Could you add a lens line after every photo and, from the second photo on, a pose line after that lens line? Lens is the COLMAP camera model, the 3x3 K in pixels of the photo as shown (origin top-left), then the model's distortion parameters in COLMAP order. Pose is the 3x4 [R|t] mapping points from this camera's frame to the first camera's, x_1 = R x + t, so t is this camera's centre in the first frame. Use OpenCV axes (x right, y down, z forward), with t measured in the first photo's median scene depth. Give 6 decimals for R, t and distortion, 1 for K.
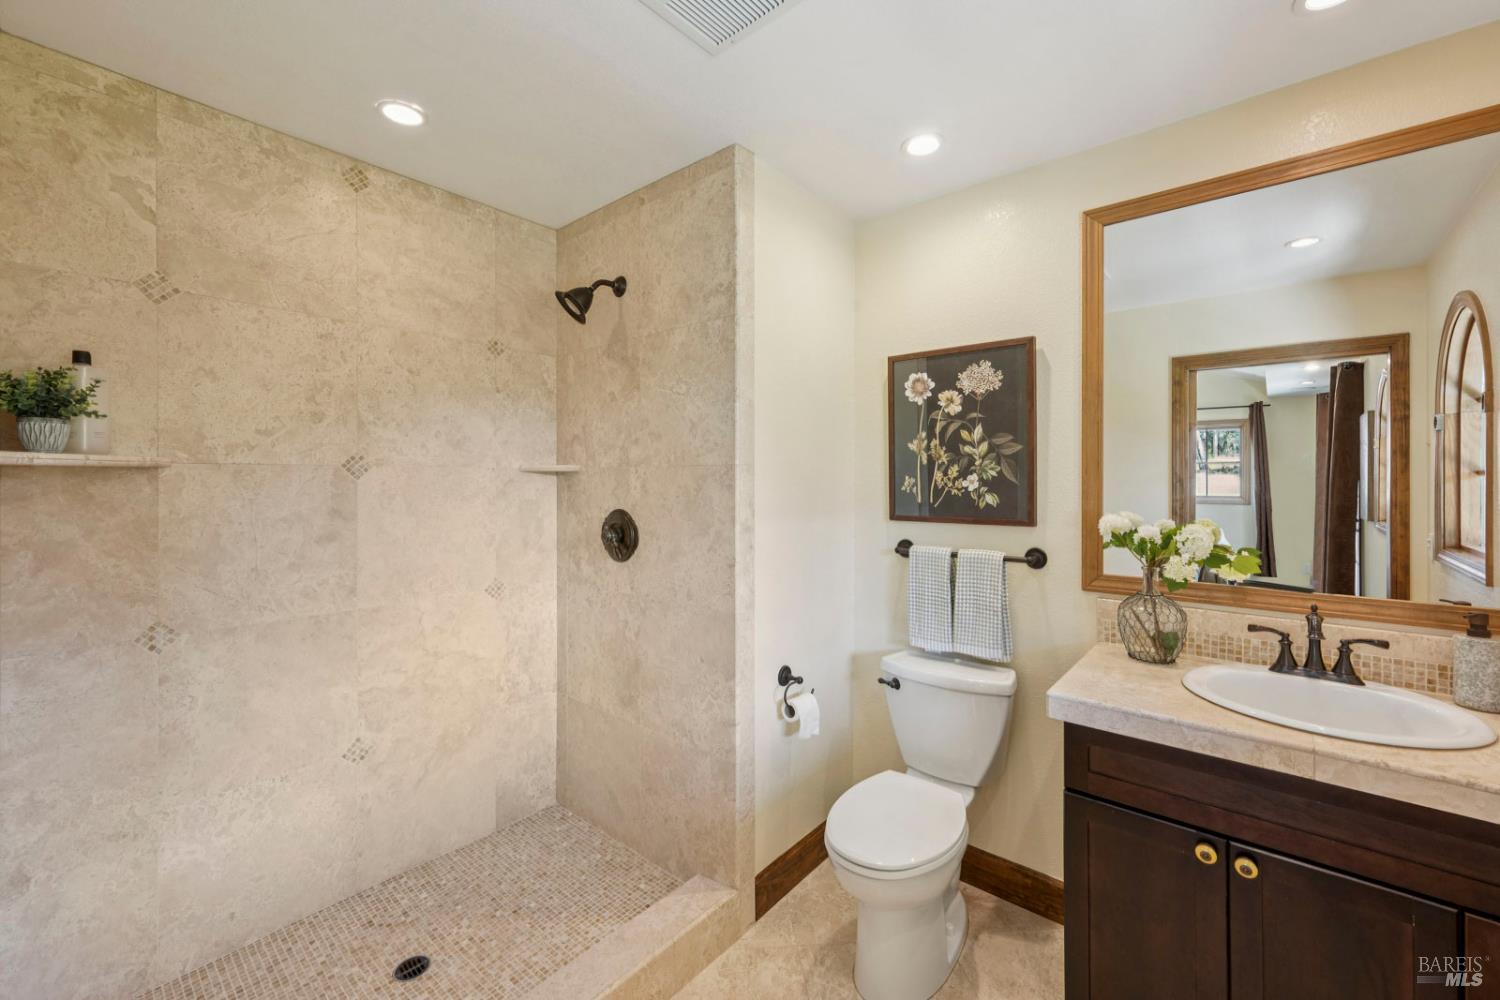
lens RADIAL K [[596.5, 0, 748.8], [0, 596.5, 490.5], [0, 0, 1]] dist [0.000099, 0.000023]
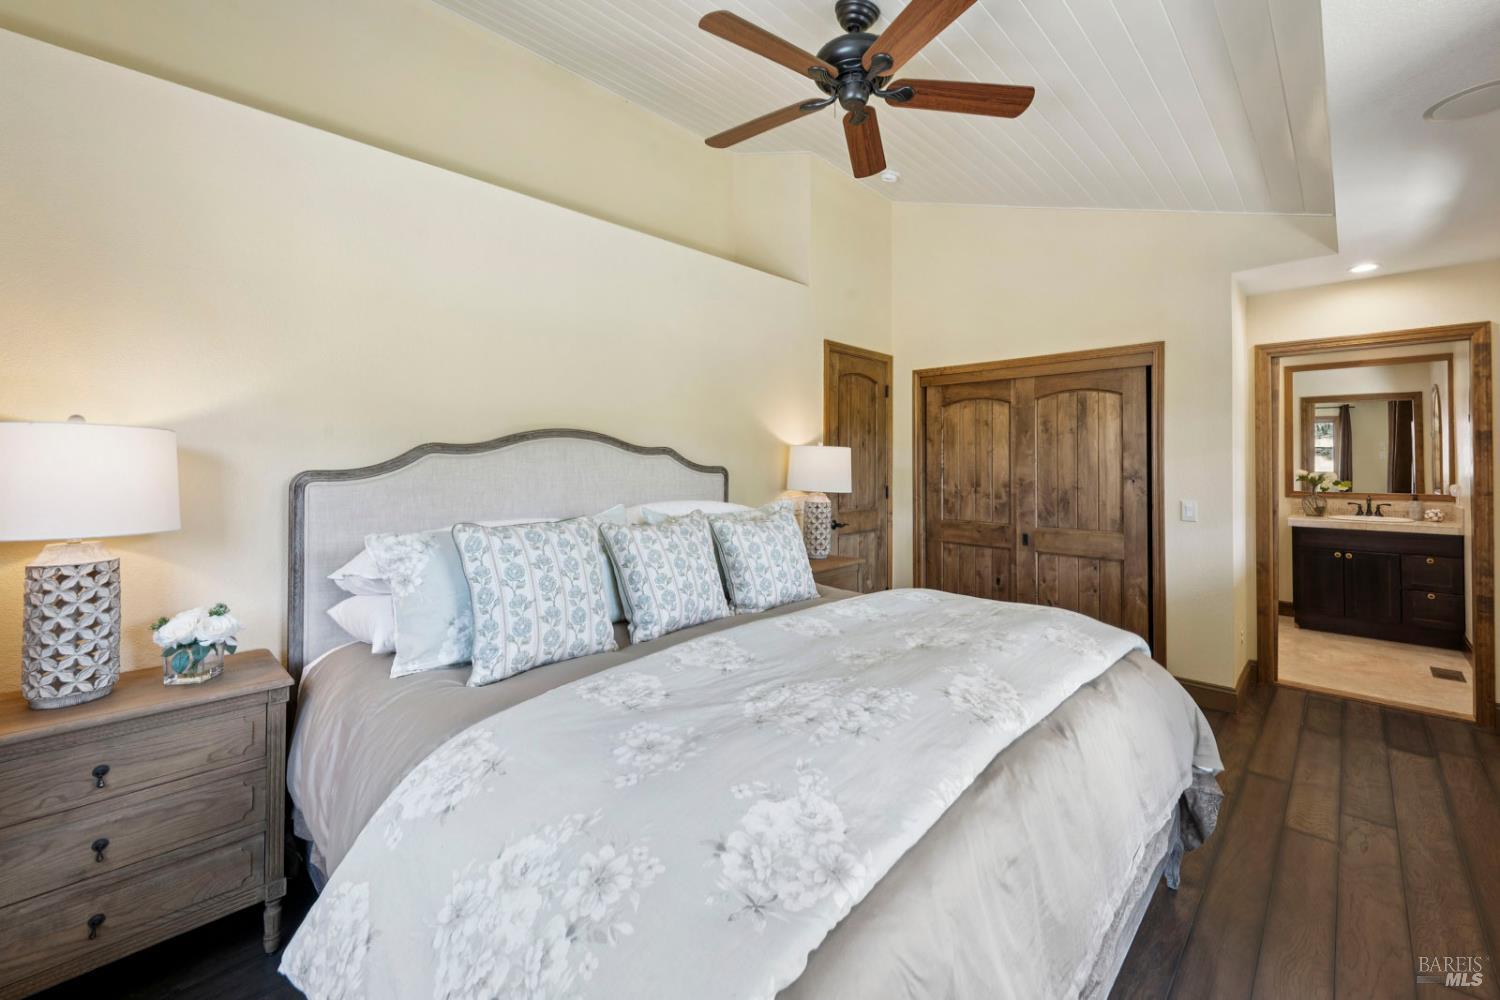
lens RADIAL K [[588.4, 0, 751.1], [0, 588.4, 496.3], [0, 0, 1]] dist [-0.000881, -0.000225]
pose [[0.996532, -0.020397, -0.080668, -2.270382], [0.022365, 0.999472, 0.023578, 0.038287], [0.080144, -0.025300, 0.996462, -2.594944]]
